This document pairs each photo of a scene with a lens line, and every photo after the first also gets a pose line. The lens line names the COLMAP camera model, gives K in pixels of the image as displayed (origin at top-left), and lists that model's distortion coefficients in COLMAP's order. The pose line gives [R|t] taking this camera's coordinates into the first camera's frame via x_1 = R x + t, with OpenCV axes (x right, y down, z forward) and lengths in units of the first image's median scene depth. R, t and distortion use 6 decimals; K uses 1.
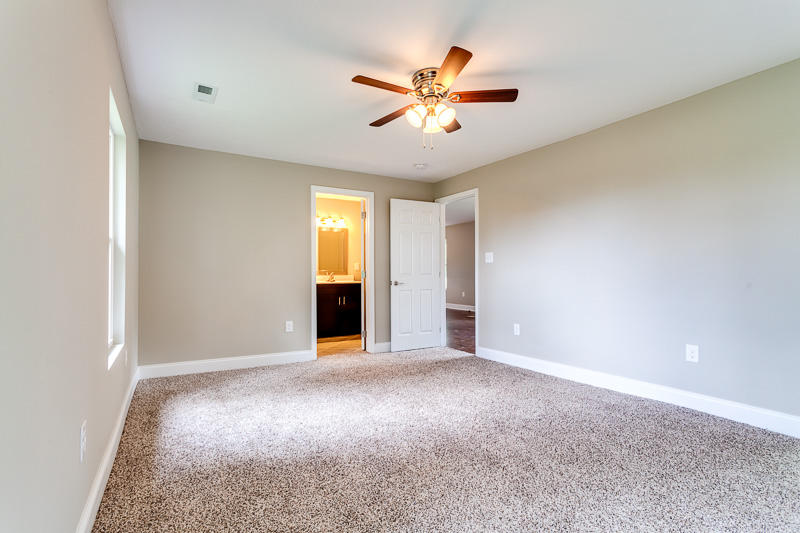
lens RADIAL K [[380.7, 0, 397.9], [0, 380.7, 267.7], [0, 0, 1]] dist [0.000173, 0.000665]
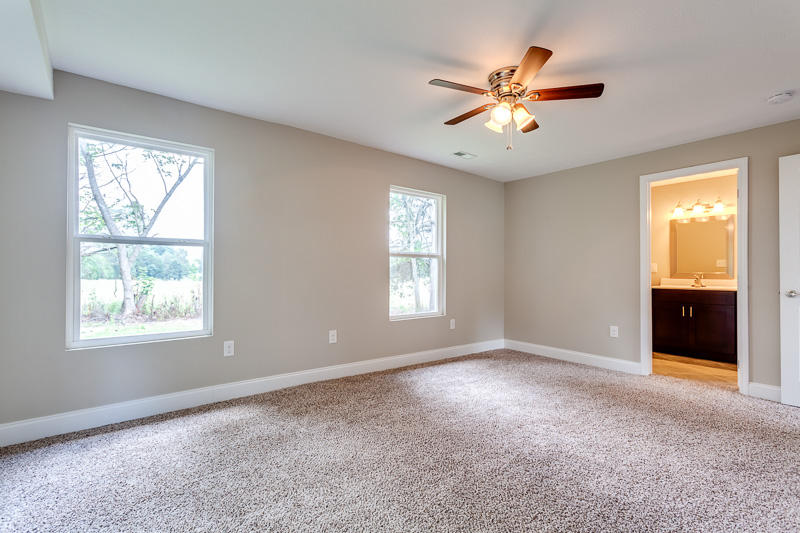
lens RADIAL K [[380.7, 0, 397.9], [0, 380.7, 267.7], [0, 0, 1]] dist [0.000173, 0.000665]
pose [[0.145419, -0.010839, -0.989311, 0.561323], [0.012860, 0.999876, -0.009064, -0.003883], [0.989287, -0.011405, 0.145540, 0.313127]]
